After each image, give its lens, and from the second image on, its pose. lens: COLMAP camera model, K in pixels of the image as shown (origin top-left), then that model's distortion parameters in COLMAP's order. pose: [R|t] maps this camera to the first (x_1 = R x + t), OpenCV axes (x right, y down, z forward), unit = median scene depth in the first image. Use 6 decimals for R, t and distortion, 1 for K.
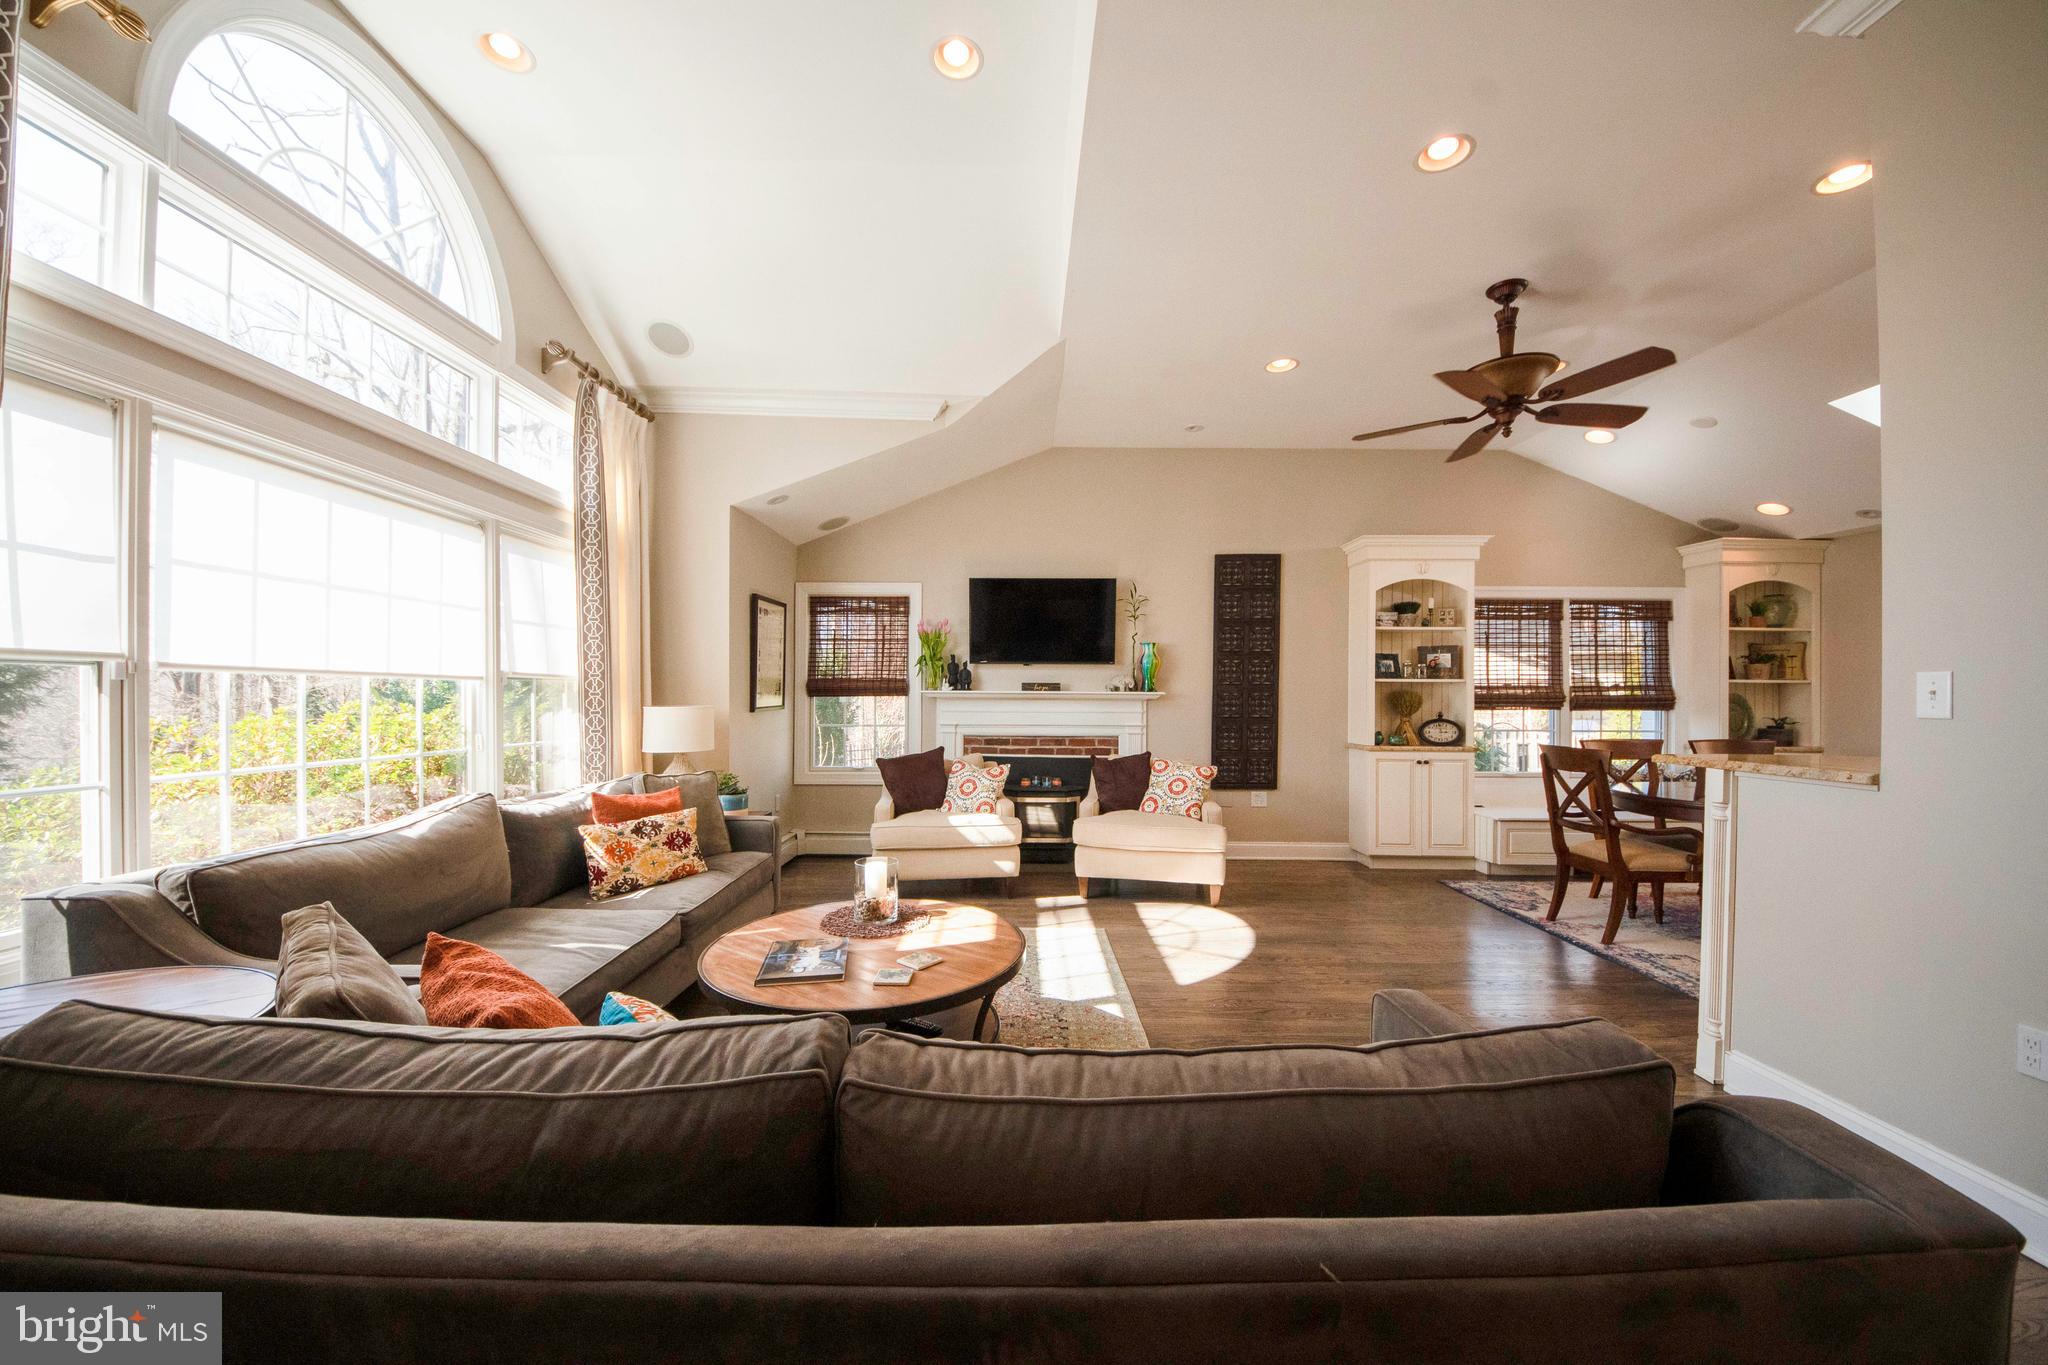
lens RADIAL K [[719.9, 0, 1019.9], [0, 719.9, 694.1], [0, 0, 1]] dist [0.043465, -0.030764]
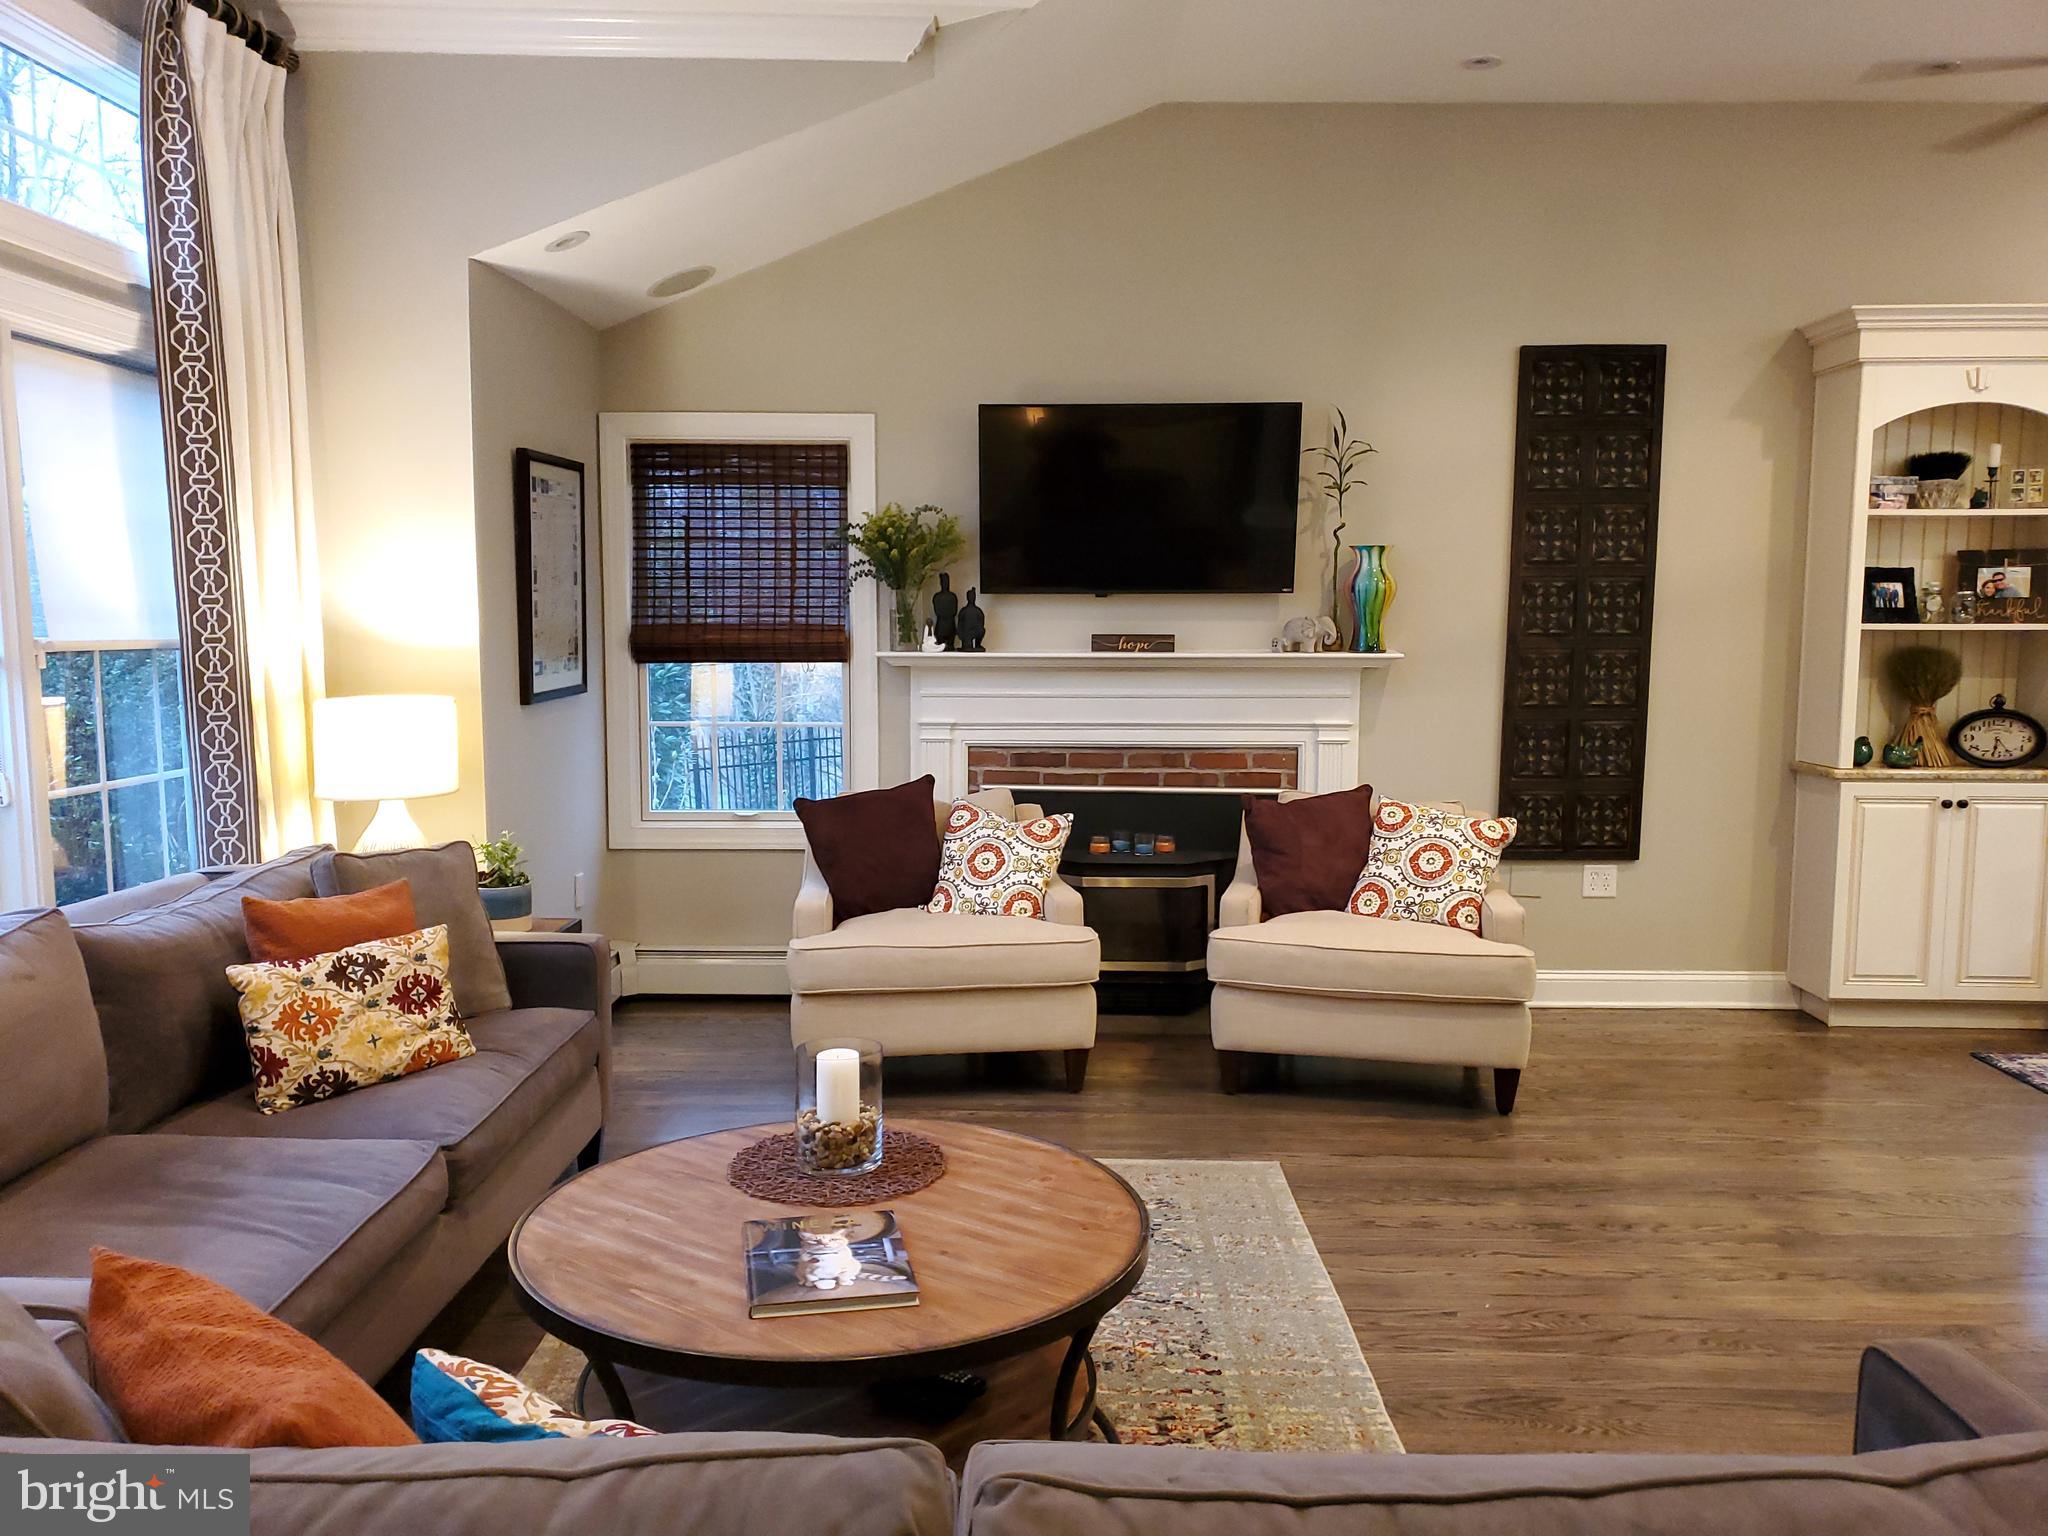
lens RADIAL K [[1587.6, 0, 1020.9], [0, 1587.6, 774.5], [0, 0, 1]] dist [0.011332, 0.010958]
pose [[0.999824, 0.000080, -0.018783, -0.025391], [0.001823, 0.994854, 0.101307, -0.030414], [0.018694, -0.101323, 0.994678, -0.025254]]
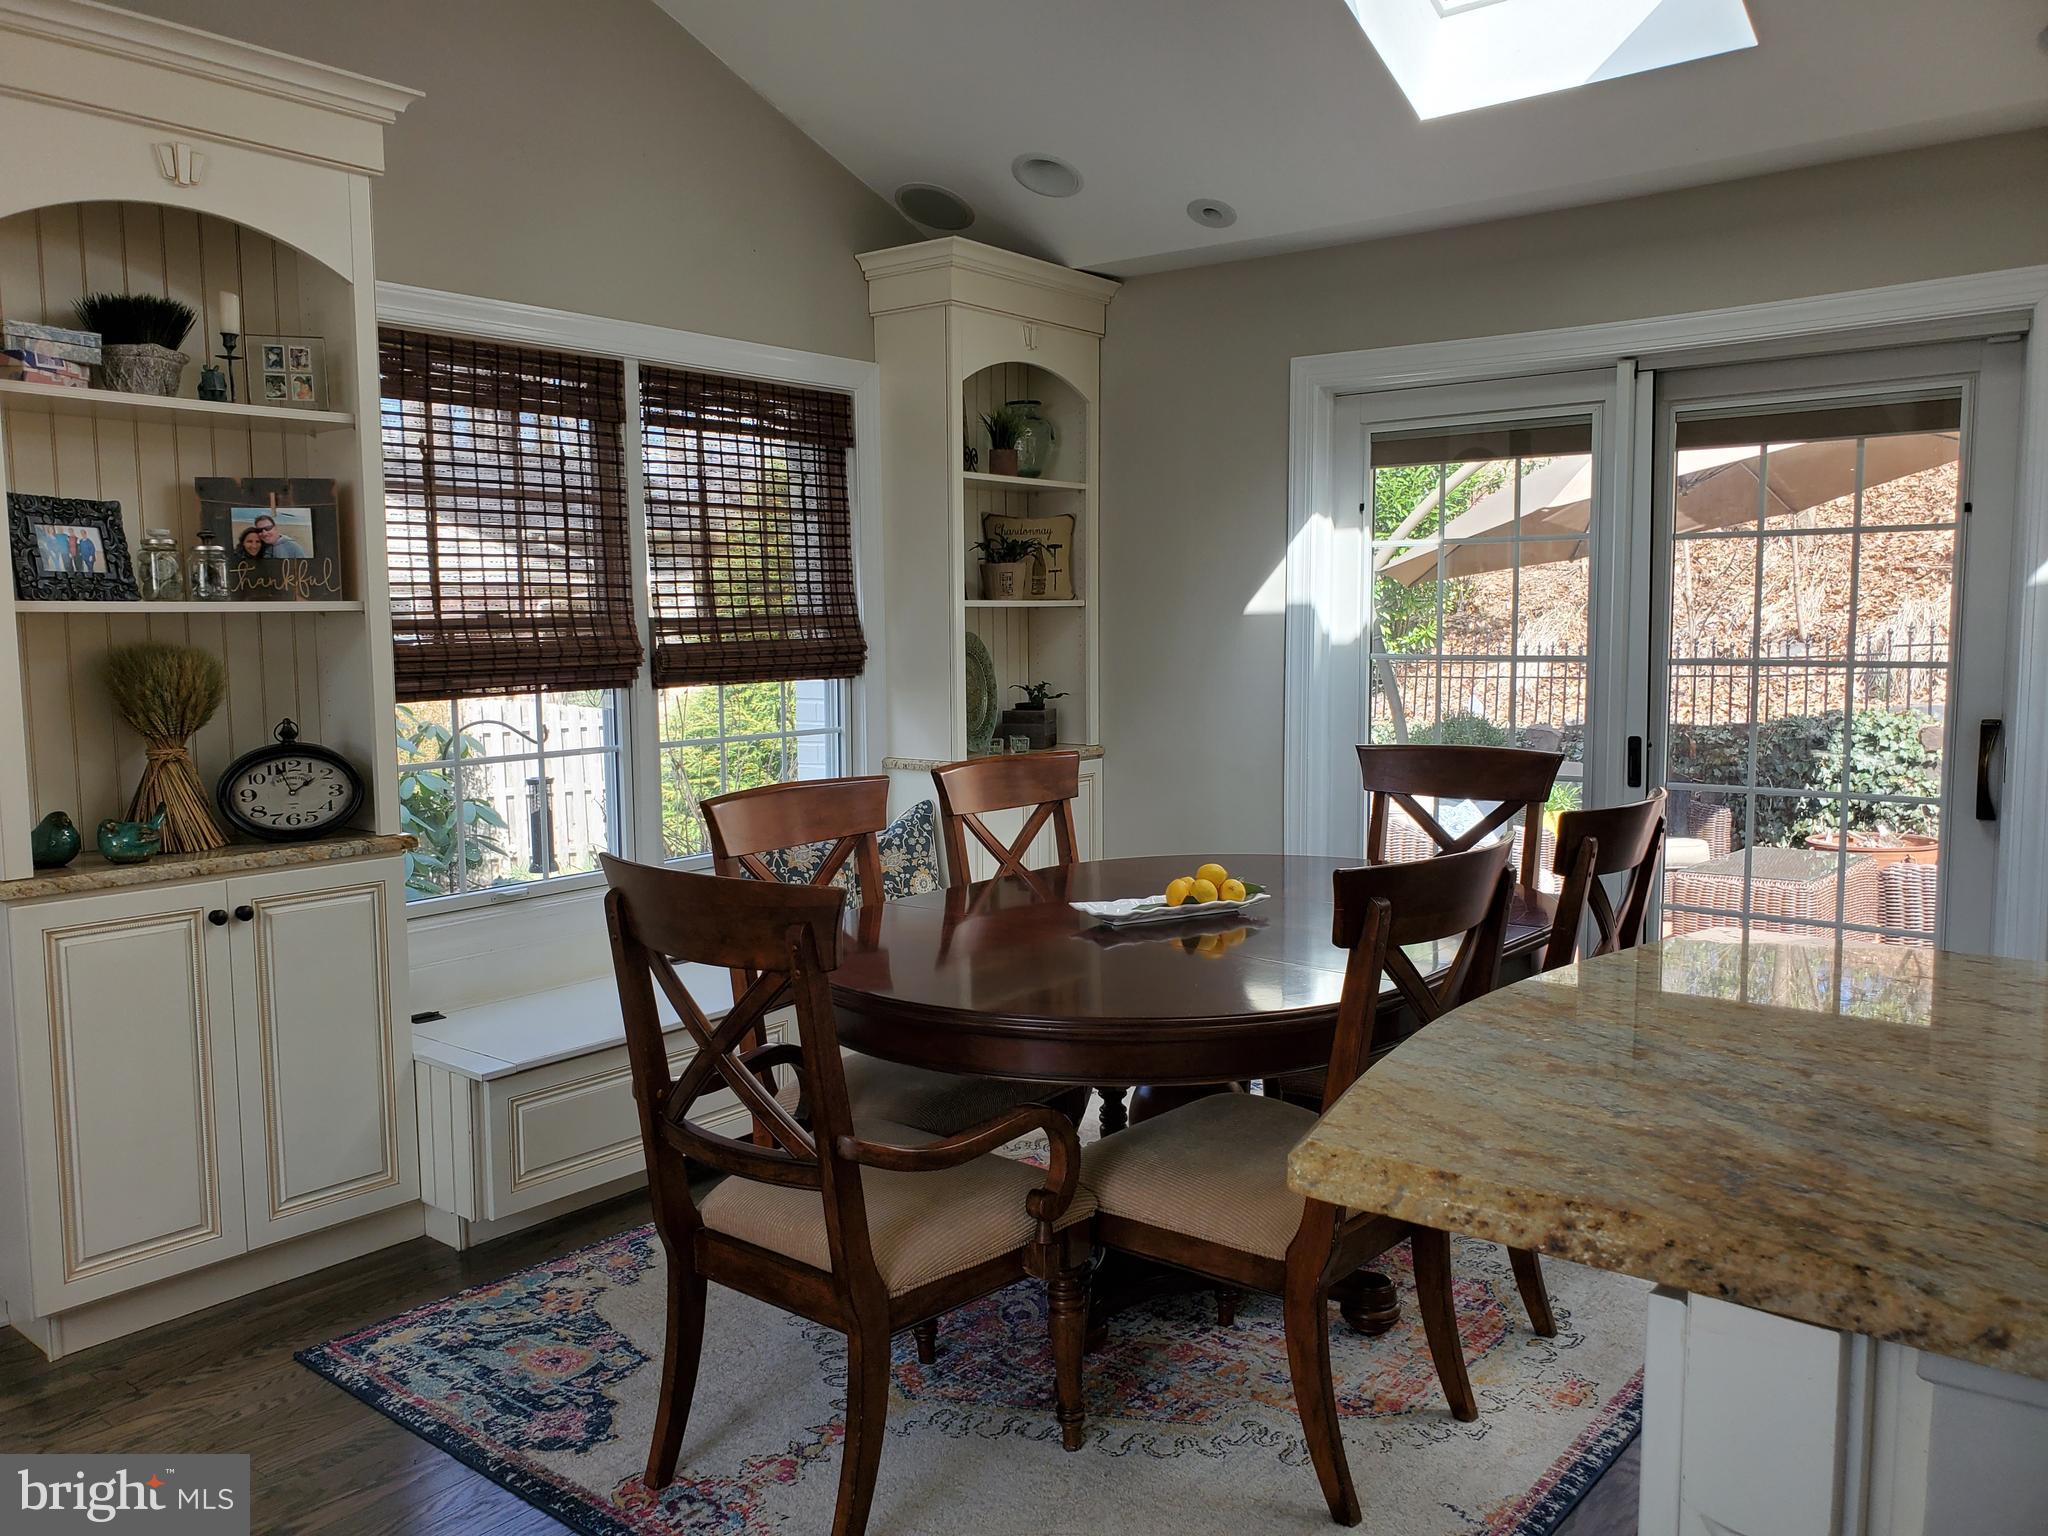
lens RADIAL K [[1578.7, 0, 973.9], [0, 1578.7, 774.5], [0, 0, 1]] dist [-0.002634, -0.001125]
pose [[0.638605, -0.088377, 0.764443, 0.300861], [0.014902, 0.994617, 0.102538, -0.013099], [-0.769390, -0.054090, 0.636485, 0.441158]]
